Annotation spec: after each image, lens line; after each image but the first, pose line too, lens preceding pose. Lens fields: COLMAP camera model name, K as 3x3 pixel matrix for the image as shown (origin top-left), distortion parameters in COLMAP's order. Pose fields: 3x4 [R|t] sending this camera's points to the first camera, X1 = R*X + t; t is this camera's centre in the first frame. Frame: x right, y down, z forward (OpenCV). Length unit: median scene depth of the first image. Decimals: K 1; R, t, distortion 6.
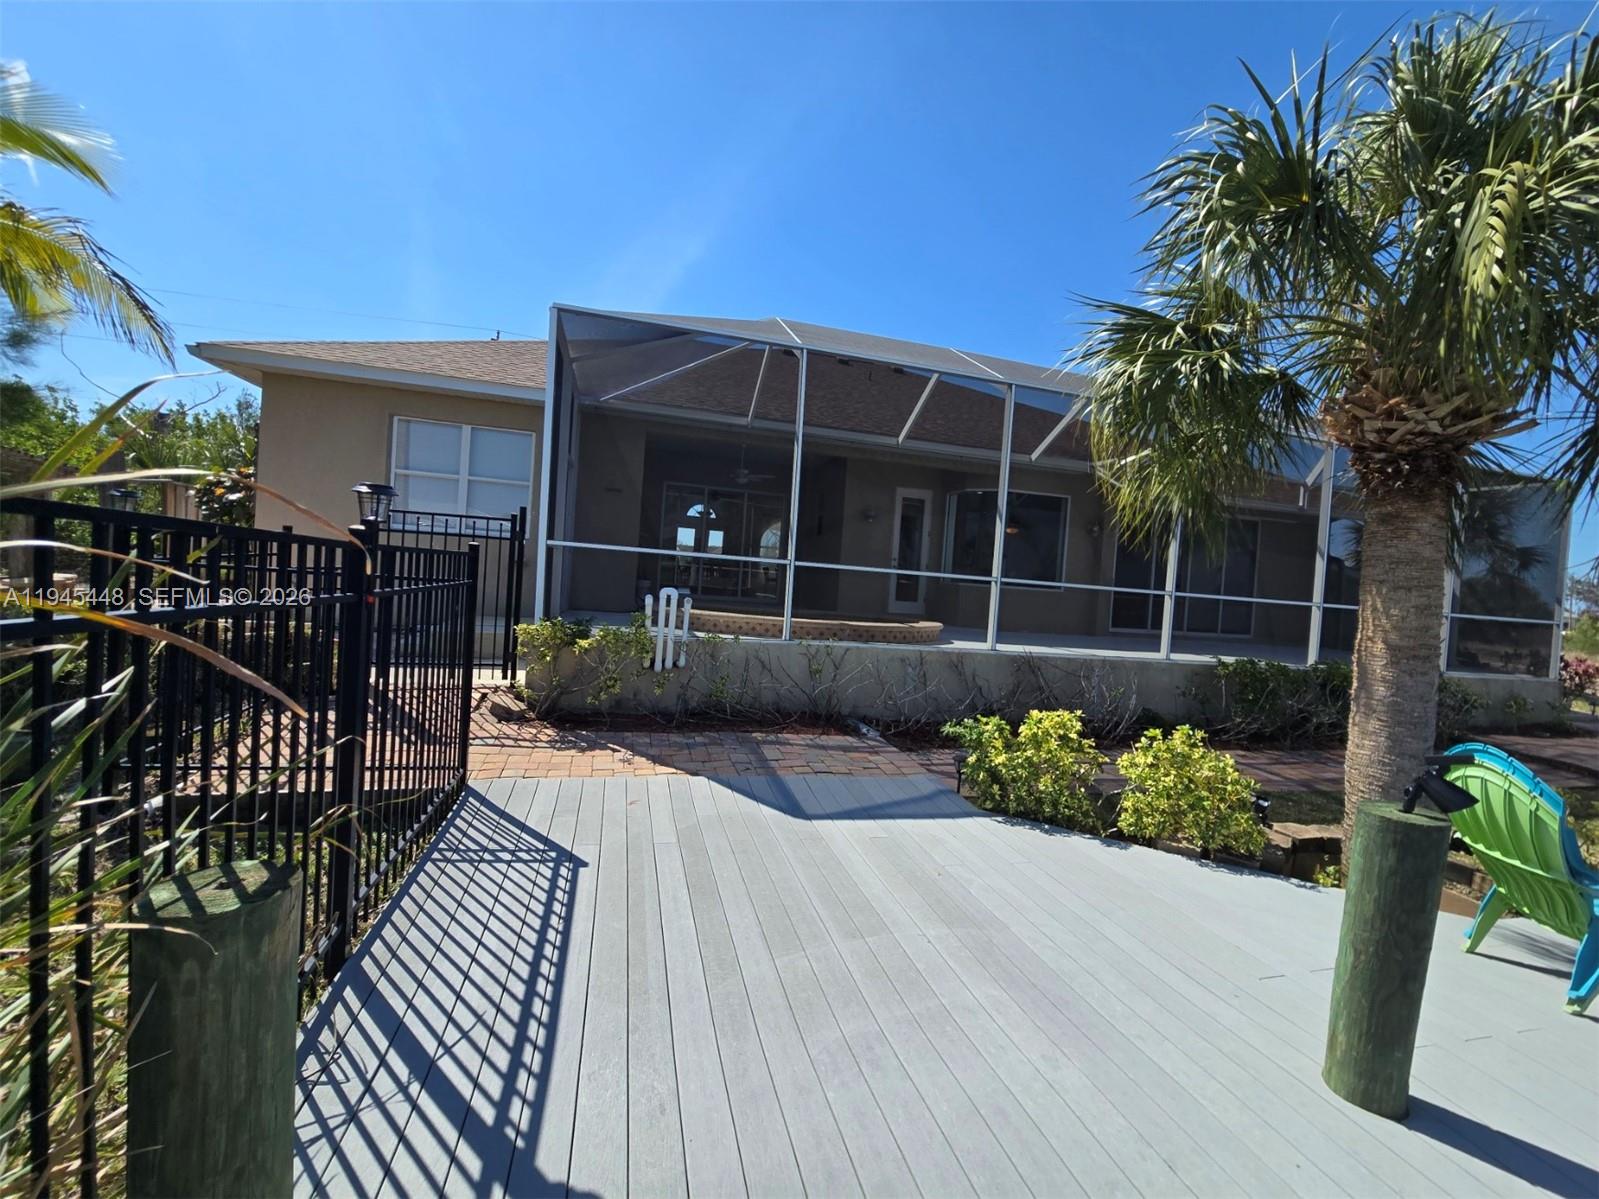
lens RADIAL K [[658.3, 0, 795.2], [0, 658.3, 593.7], [0, 0, 1]] dist [-0.001732, -0.000437]
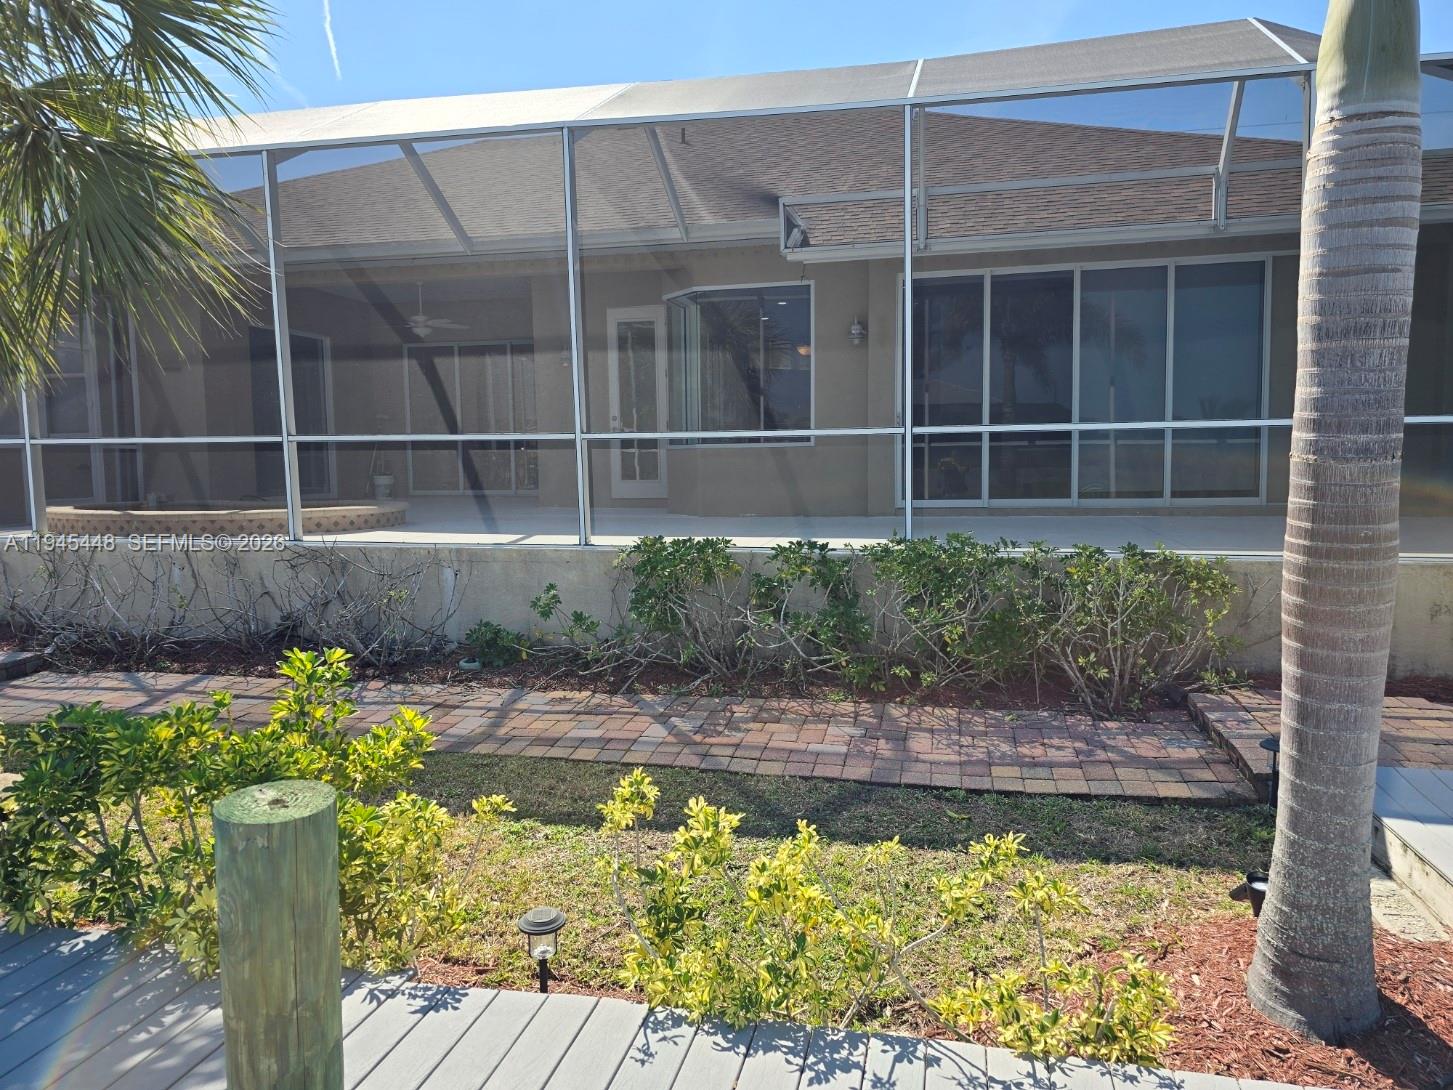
lens RADIAL K [[976.2, 0, 720.5], [0, 976.2, 538.3], [0, 0, 1]] dist [0.052291, -0.045405]
pose [[0.883928, -0.041105, -0.465812, 1.788501], [0.062903, 0.997527, 0.031339, 0.117401], [0.463372, -0.057003, 0.884328, 0.413169]]
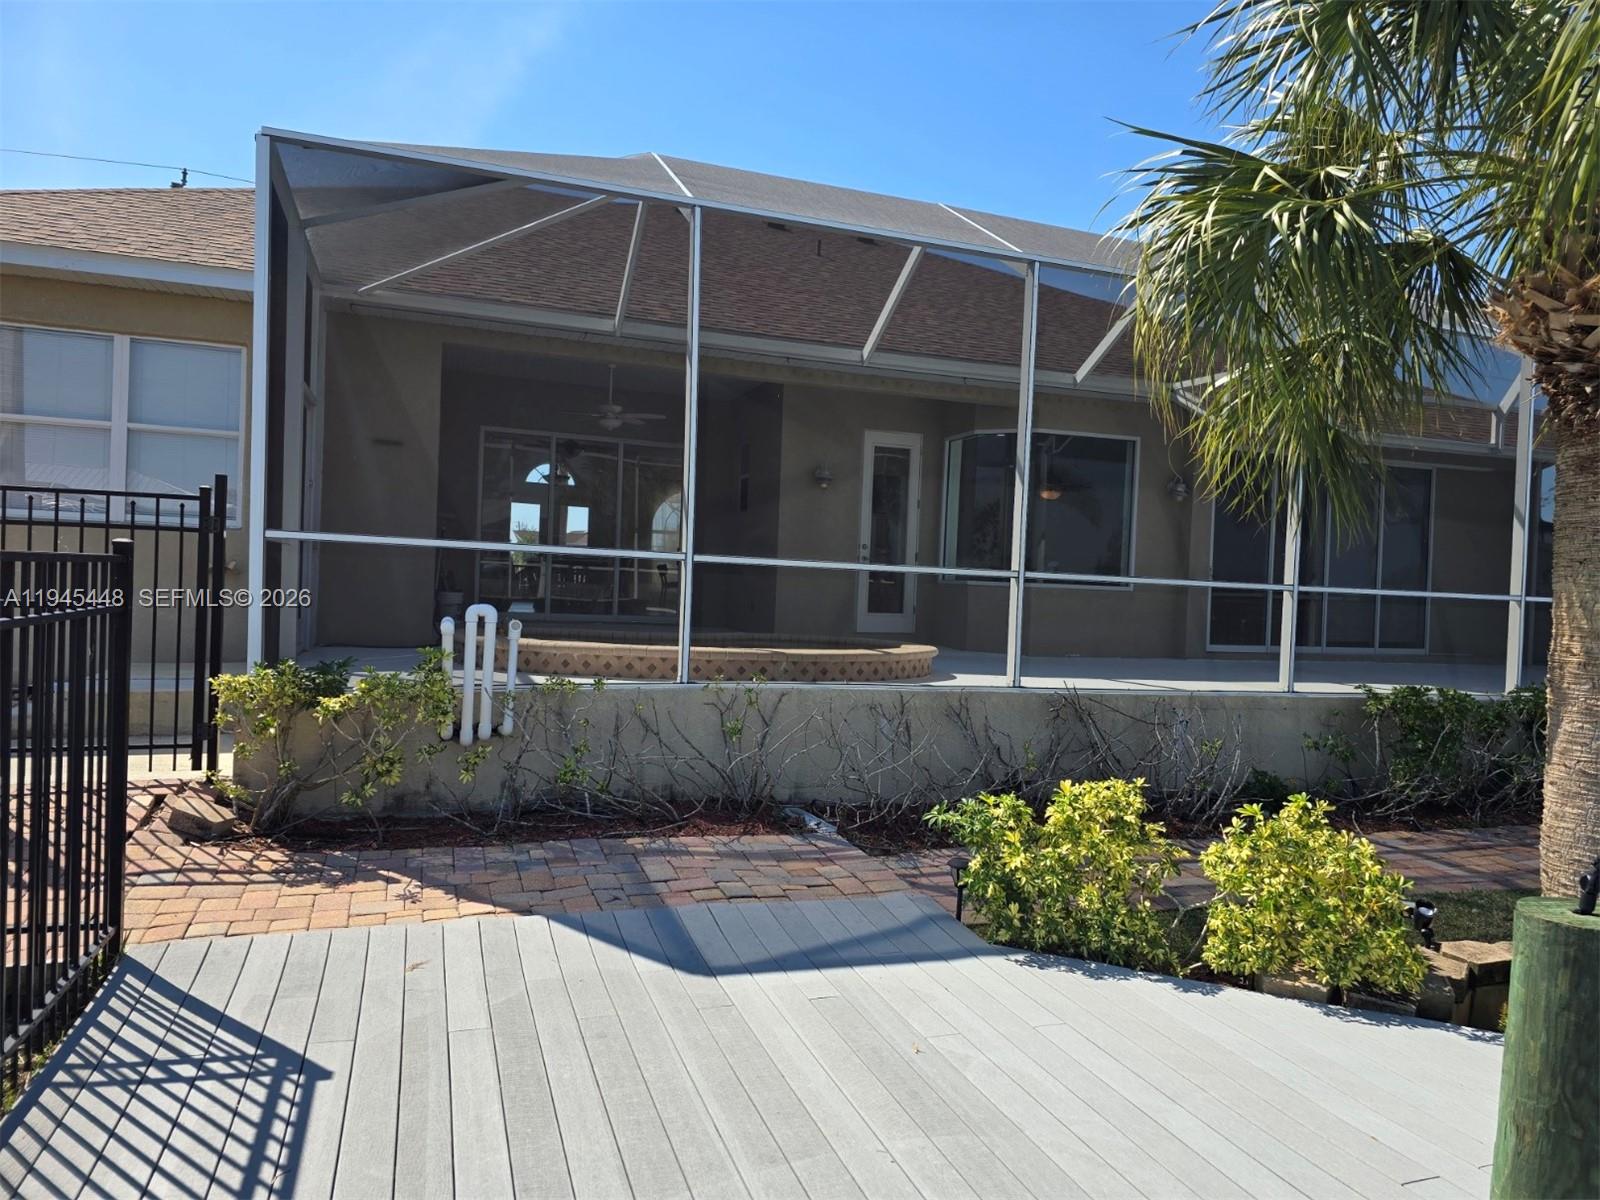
lens RADIAL K [[1075.0, 0, 798.9], [0, 1075.0, 604.3], [0, 0, 1]] dist [0.052291, -0.045405]
pose [[0.996417, -0.031811, 0.078366, 0.020619], [0.031863, 0.999492, 0.000589, -0.000624], [-0.078345, 0.001910, 0.996925, -0.008318]]
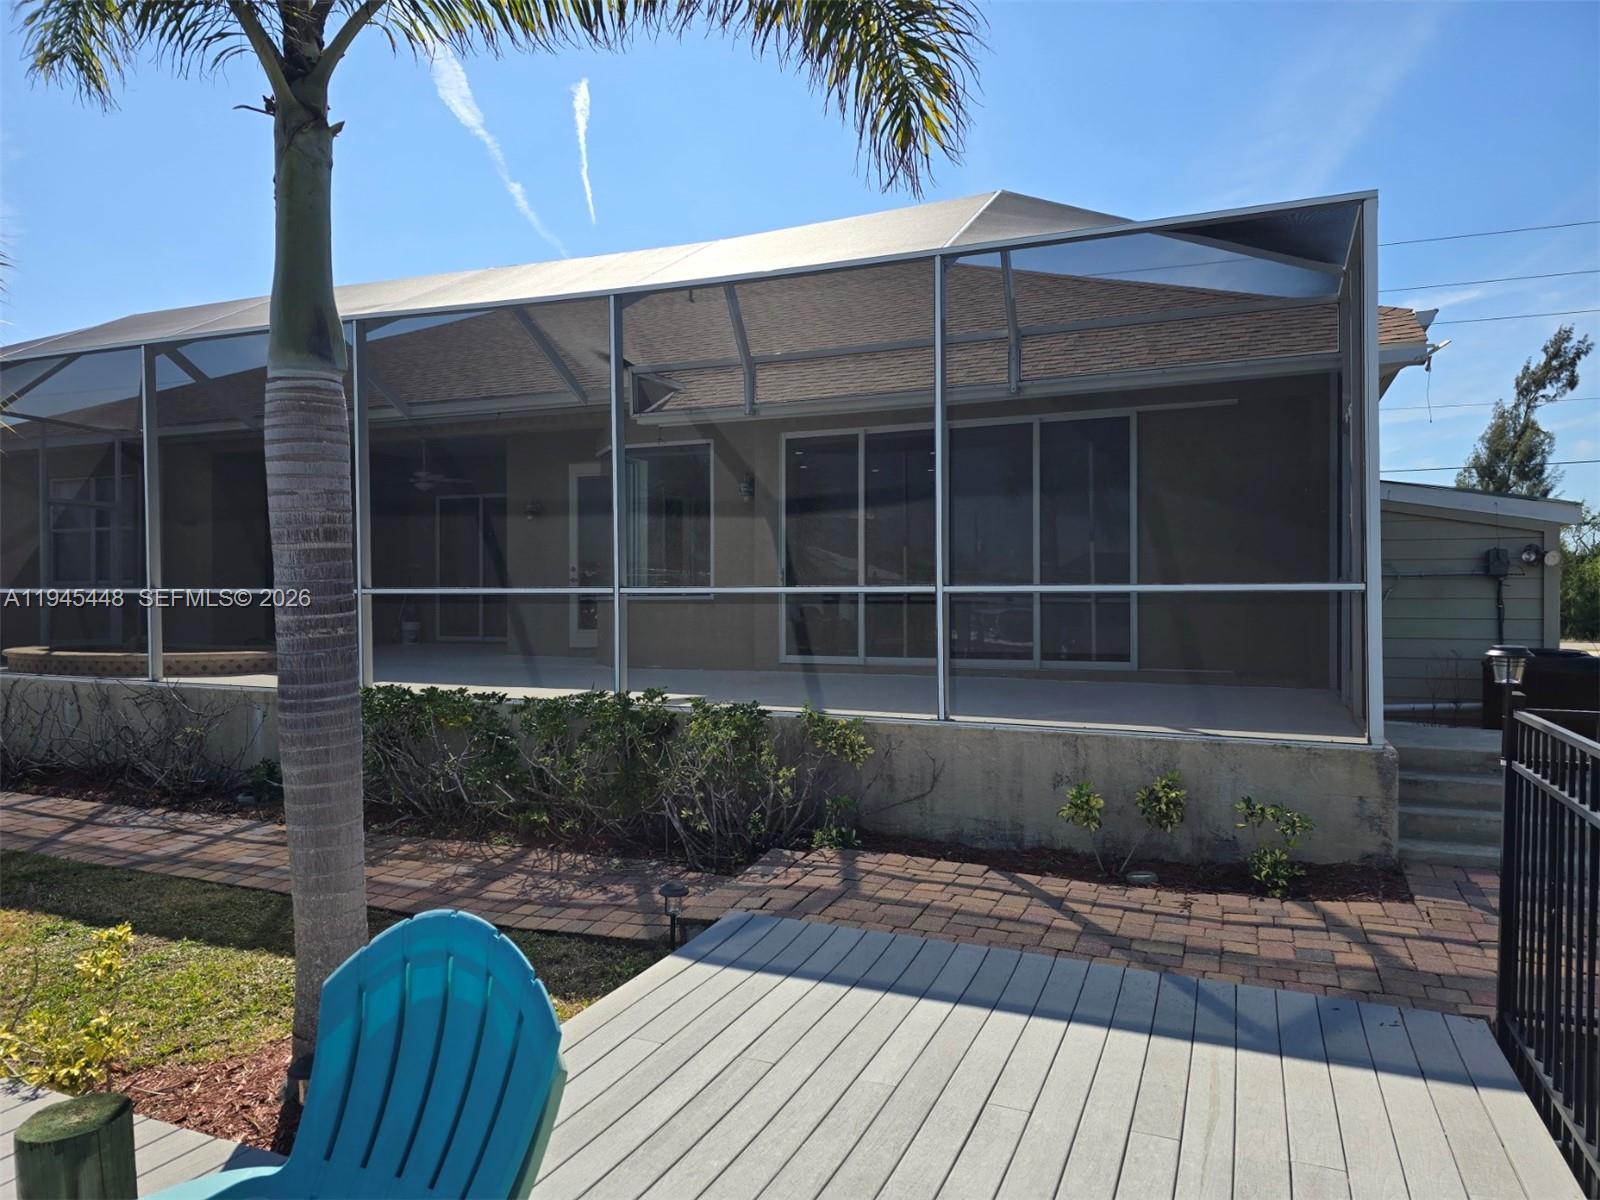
lens RADIAL K [[1075.0, 0, 799.1], [0, 1075.0, 596.3], [0, 0, 1]] dist [0.052291, -0.045405]
pose [[0.789240, -0.071810, -0.609872, 2.576448], [0.039246, 0.997007, -0.066605, 0.151862], [0.612829, 0.028632, 0.789696, 0.657608]]
